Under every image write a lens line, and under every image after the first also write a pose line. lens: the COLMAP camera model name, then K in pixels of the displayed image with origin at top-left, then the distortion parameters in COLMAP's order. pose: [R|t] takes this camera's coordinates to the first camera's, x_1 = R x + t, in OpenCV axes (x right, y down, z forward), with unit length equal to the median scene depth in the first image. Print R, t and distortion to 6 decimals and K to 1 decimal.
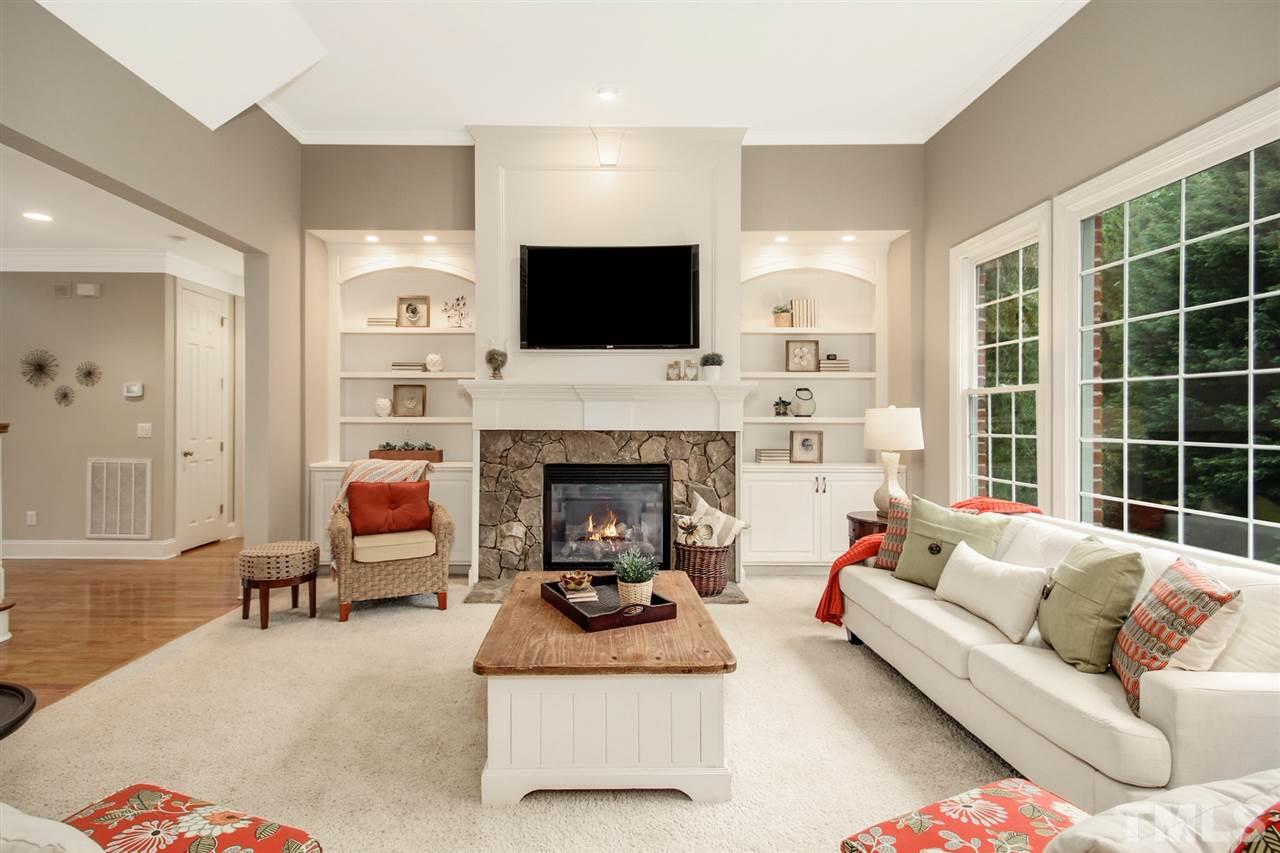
lens RADIAL K [[634.7, 0, 607.1], [0, 634.7, 419.9], [0, 0, 1]] dist [0.004955, 0.000160]
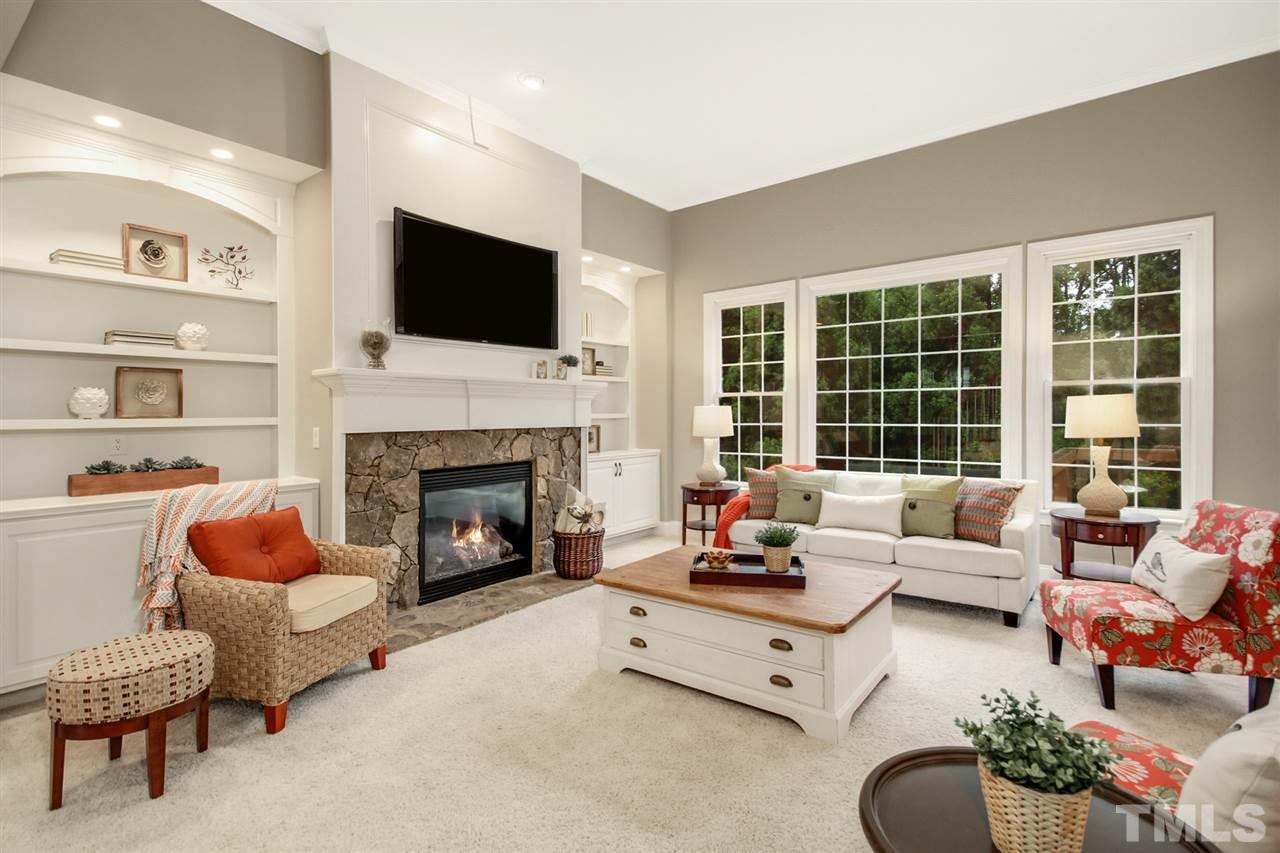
lens RADIAL K [[607.7, 0, 643.9], [0, 607.7, 418.5], [0, 0, 1]] dist [0.003805, 0.000735]
pose [[0.600180, -0.013411, 0.799753, -0.572873], [0.011814, 0.999899, 0.007902, -0.003697], [-0.799778, 0.004706, 0.600278, 0.269130]]
